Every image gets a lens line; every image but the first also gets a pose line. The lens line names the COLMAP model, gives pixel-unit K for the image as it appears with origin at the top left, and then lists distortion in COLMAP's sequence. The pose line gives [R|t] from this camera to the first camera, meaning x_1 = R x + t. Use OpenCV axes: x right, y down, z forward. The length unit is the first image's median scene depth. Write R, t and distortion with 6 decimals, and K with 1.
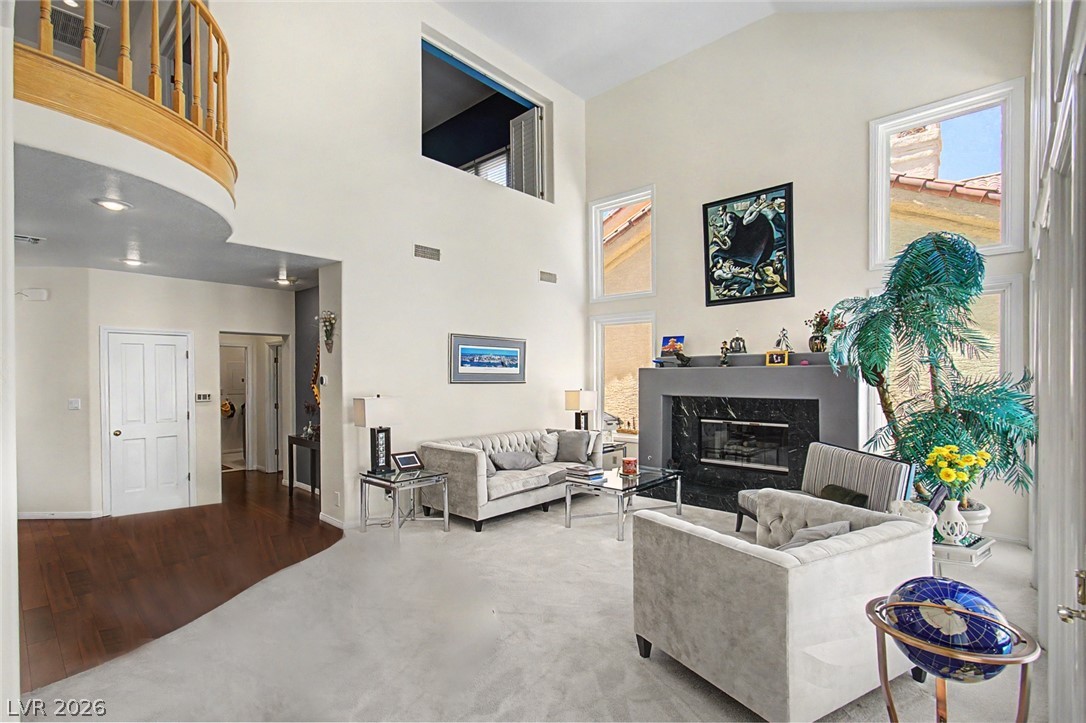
lens RADIAL K [[499.0, 0, 547.2], [0, 499.0, 374.6], [0, 0, 1]] dist [-0.000336, 0.001432]
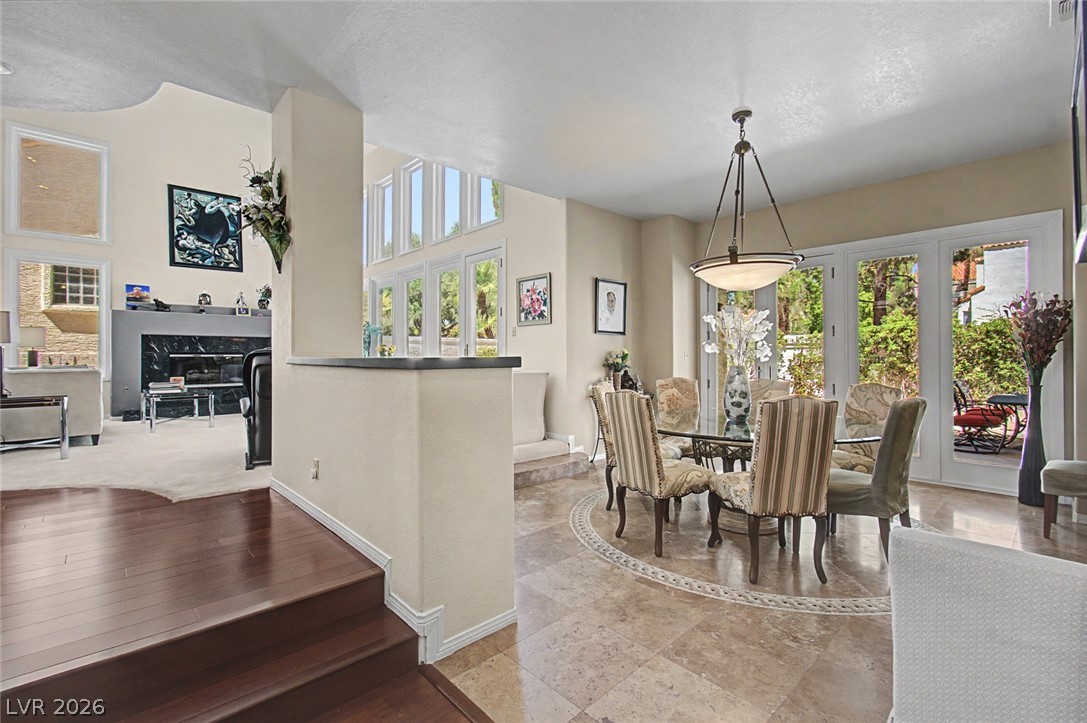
lens RADIAL K [[499.5, 0, 541.3], [0, 499.5, 358.2], [0, 0, 1]] dist [-0.000336, 0.001432]
pose [[0.097412, 0.003653, 0.995237, -0.896001], [0.003791, 0.999985, -0.004042, 0.112330], [-0.995237, 0.004167, 0.097397, -0.059582]]
